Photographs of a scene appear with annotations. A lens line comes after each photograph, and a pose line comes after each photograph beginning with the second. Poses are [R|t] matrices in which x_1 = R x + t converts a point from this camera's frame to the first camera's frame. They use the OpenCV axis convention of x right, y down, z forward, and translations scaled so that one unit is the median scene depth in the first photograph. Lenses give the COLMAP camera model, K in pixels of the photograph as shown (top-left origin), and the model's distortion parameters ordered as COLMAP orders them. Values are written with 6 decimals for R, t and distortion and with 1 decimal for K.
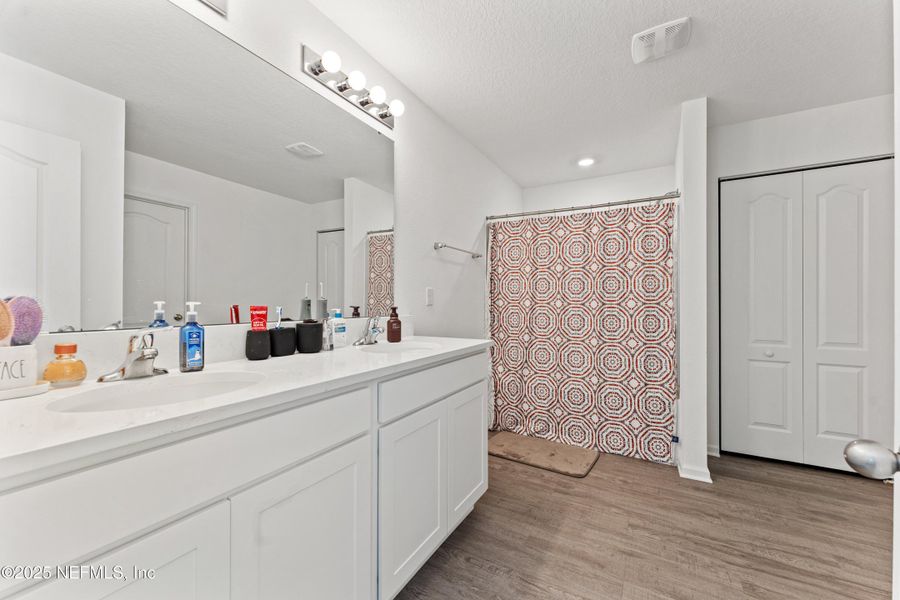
lens RADIAL K [[360.8, 0, 447.6], [0, 360.8, 299.8], [0, 0, 1]] dist [0.000247, -0.000009]
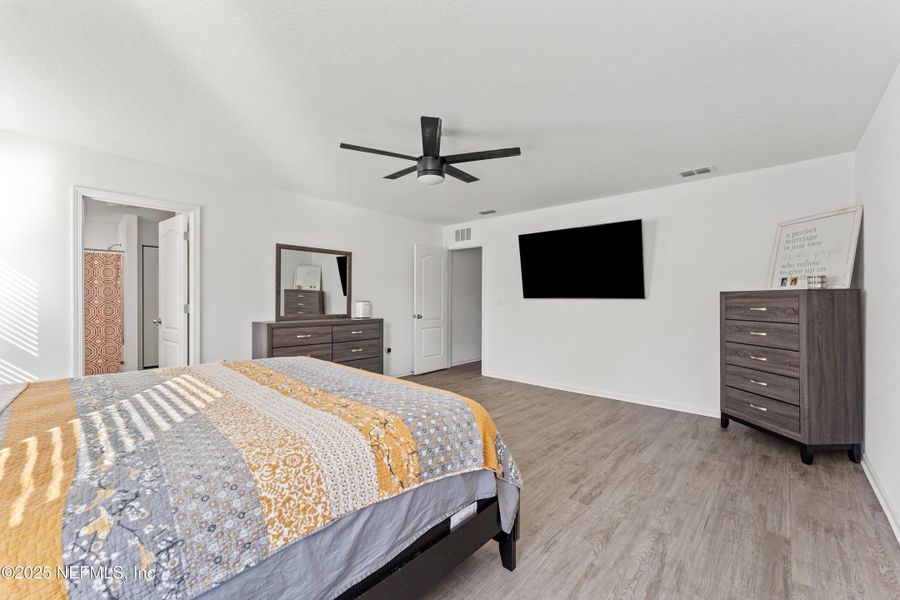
lens RADIAL K [[360.8, 0, 447.4], [0, 360.8, 300.2], [0, 0, 1]] dist [0.000247, -0.000009]
pose [[0.225752, -0.002285, 0.974182, -1.009219], [0.000507, 0.999997, 0.002228, -0.000586], [-0.974185, -0.000009, 0.225752, -1.356282]]
